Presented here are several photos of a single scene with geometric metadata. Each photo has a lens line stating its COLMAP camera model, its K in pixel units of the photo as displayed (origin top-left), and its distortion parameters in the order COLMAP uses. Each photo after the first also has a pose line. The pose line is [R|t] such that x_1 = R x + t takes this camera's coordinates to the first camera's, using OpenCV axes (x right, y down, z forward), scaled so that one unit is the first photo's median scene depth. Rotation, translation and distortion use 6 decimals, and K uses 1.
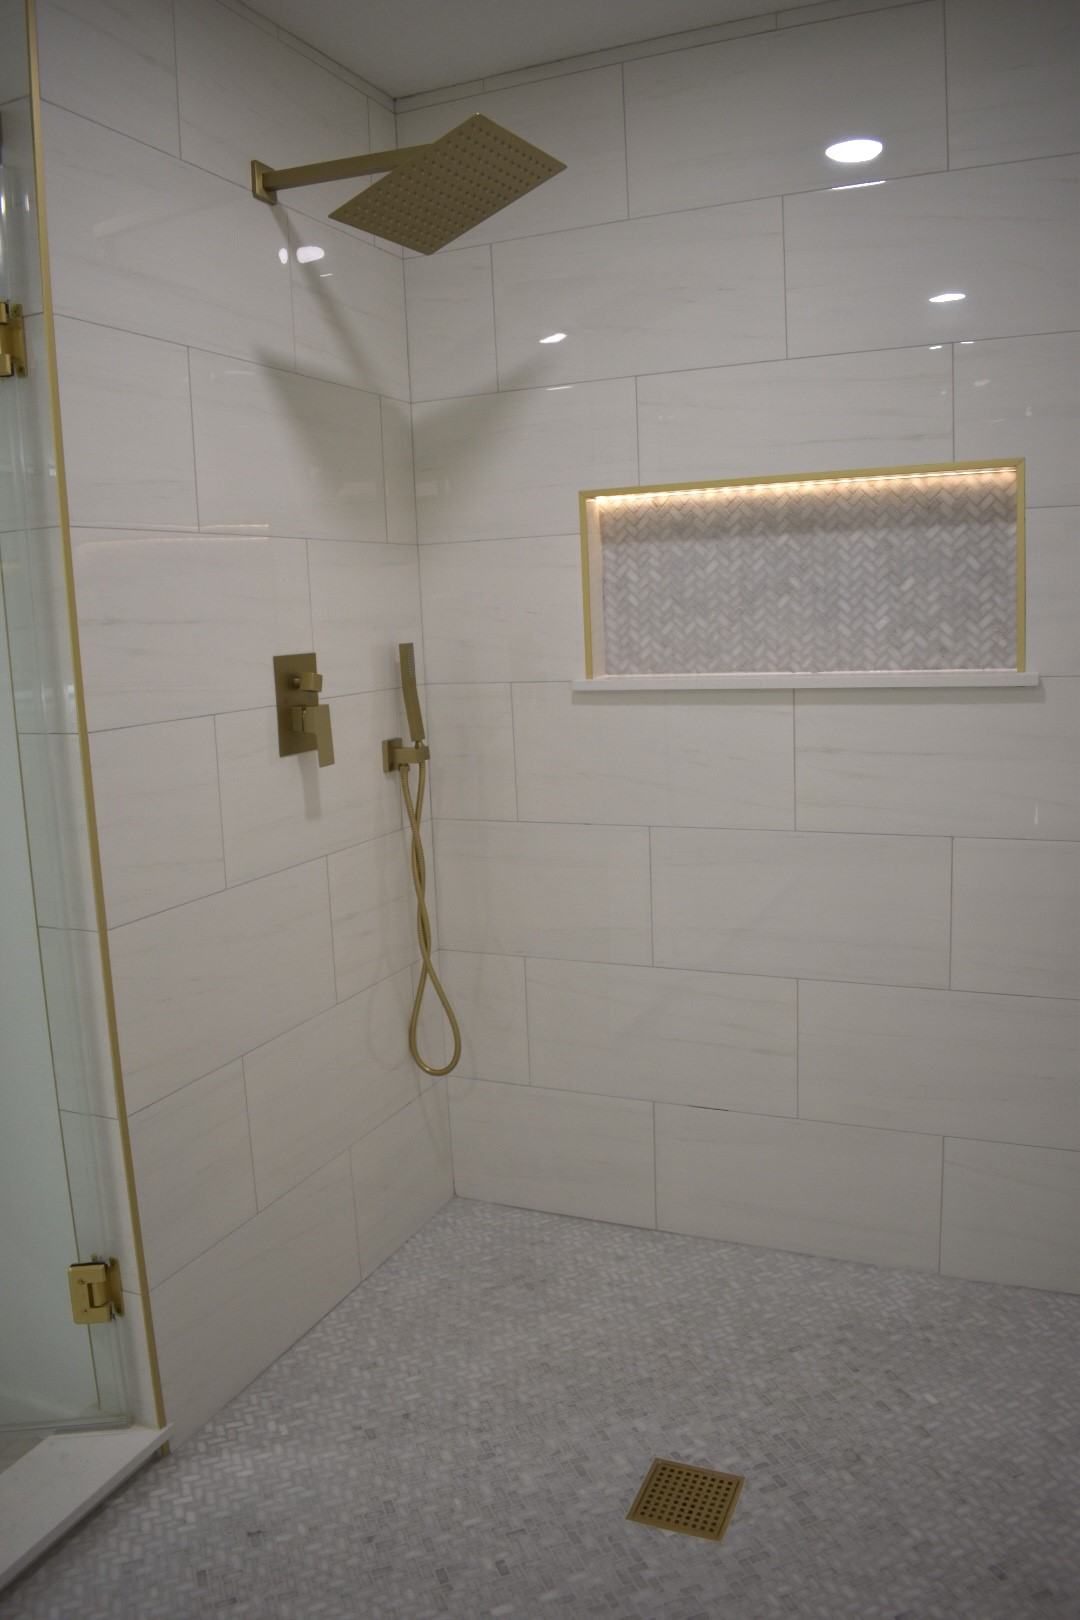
lens RADIAL K [[1279.8, 0, 541.5], [0, 1279.8, 805.8], [0, 0, 1]] dist [-0.067661, -0.000910]
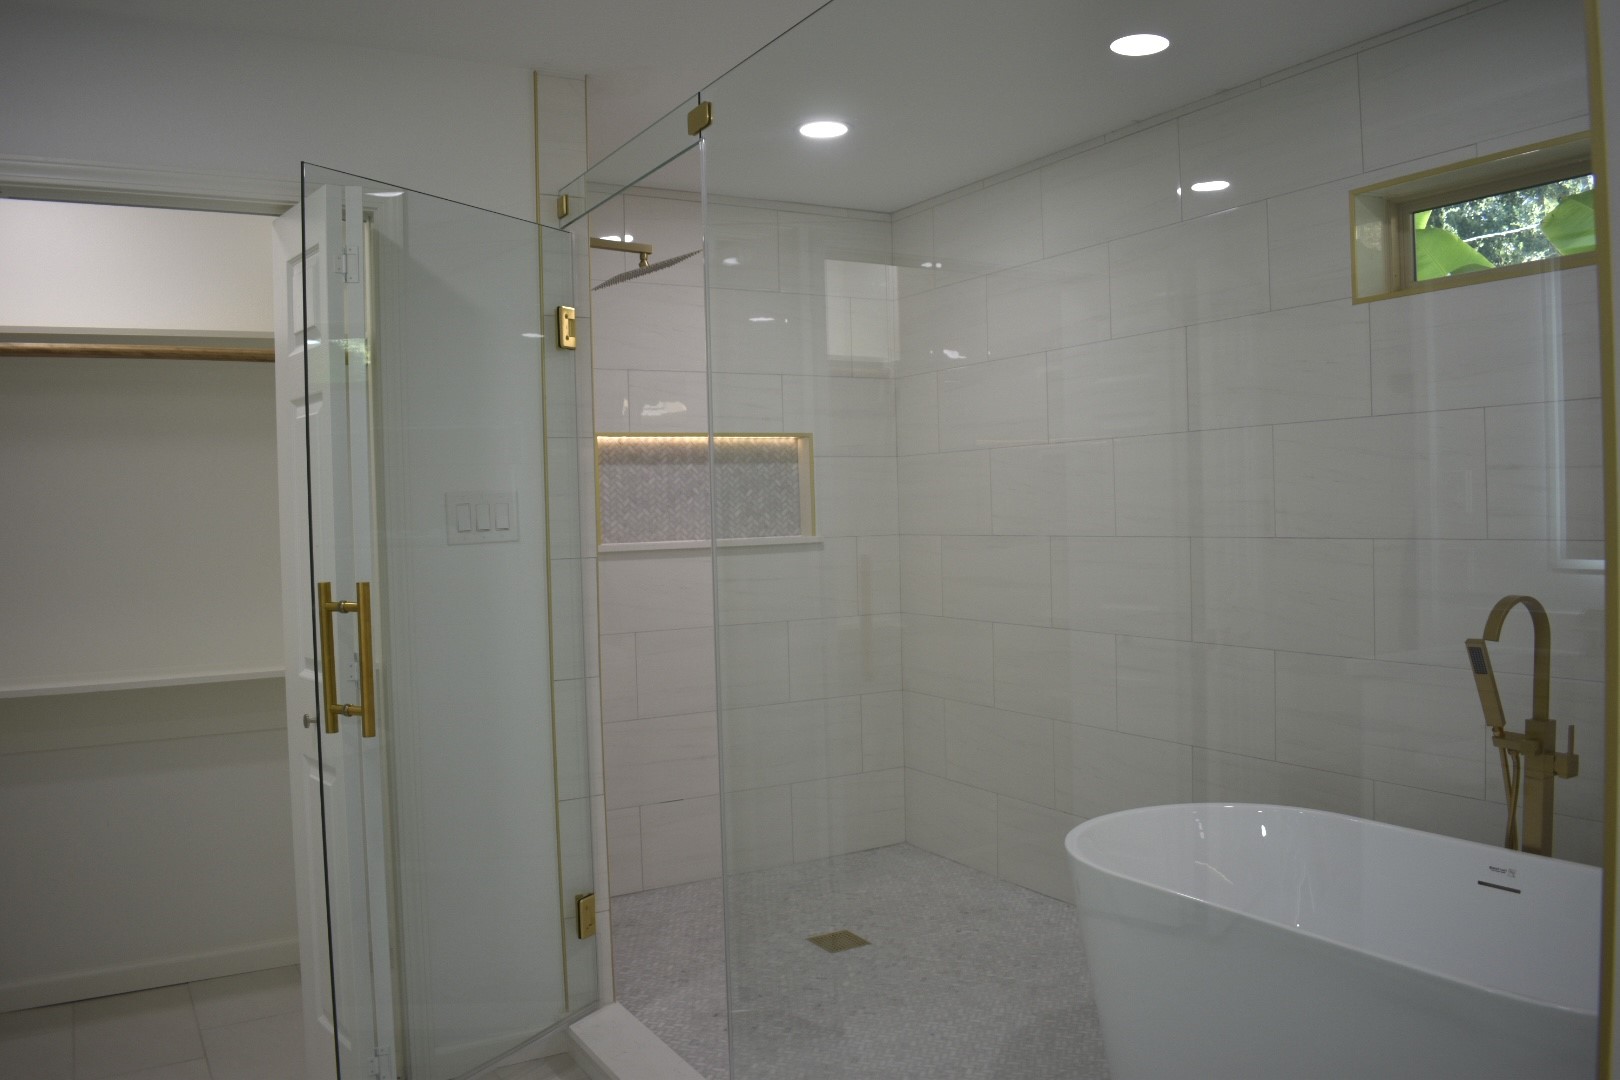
lens RADIAL K [[1279.8, 0, 810.3], [0, 1279.8, 541.9], [0, 0, 1]] dist [-0.067661, -0.000910]
pose [[0.587020, 0.001819, 0.809571, -1.176314], [0.127515, 0.987307, -0.094679, 0.089273], [-0.799467, 0.158811, 0.579337, -0.170322]]
